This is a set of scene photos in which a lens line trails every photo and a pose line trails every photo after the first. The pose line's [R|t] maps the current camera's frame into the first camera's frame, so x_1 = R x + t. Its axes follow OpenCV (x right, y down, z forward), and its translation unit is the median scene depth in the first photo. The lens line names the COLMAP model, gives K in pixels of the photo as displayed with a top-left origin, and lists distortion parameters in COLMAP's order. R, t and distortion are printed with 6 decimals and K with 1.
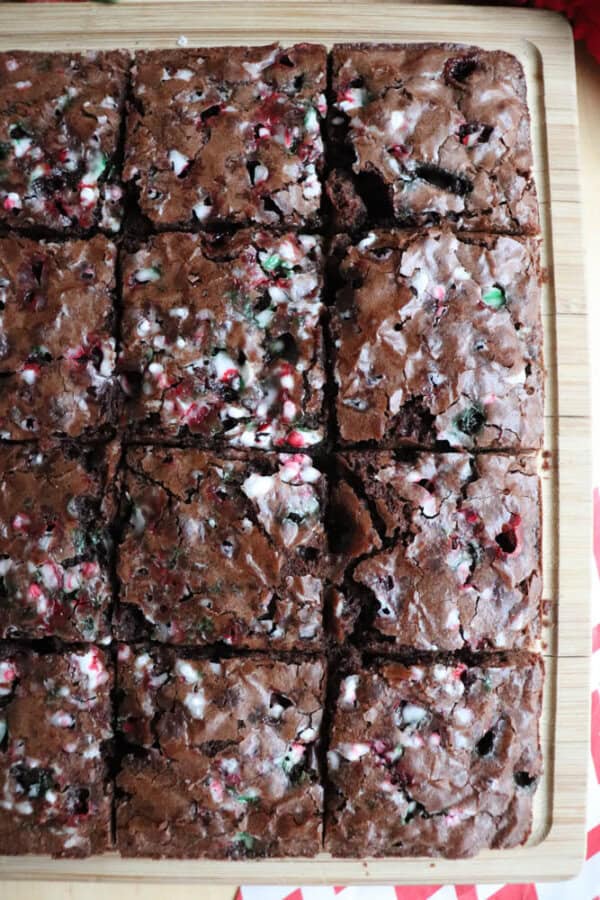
lens RADIAL K [[801.3, 0, 300.0], [0, 801.3, 450.0], [0, 0, 1]] dist [-0.198988, 0.134623]
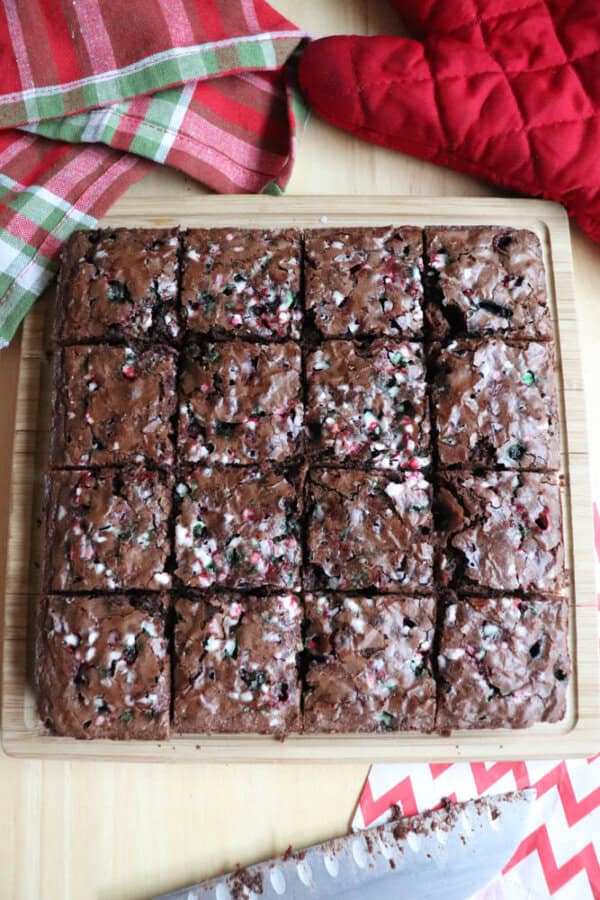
lens RADIAL K [[801.3, 0, 300.0], [0, 801.3, 450.0], [0, 0, 1]] dist [-0.198988, 0.134623]
pose [[0.999977, -0.006090, 0.003099, -0.248107], [0.006444, 0.991304, -0.131434, 0.176345], [-0.002272, 0.131451, 0.991320, -0.648494]]
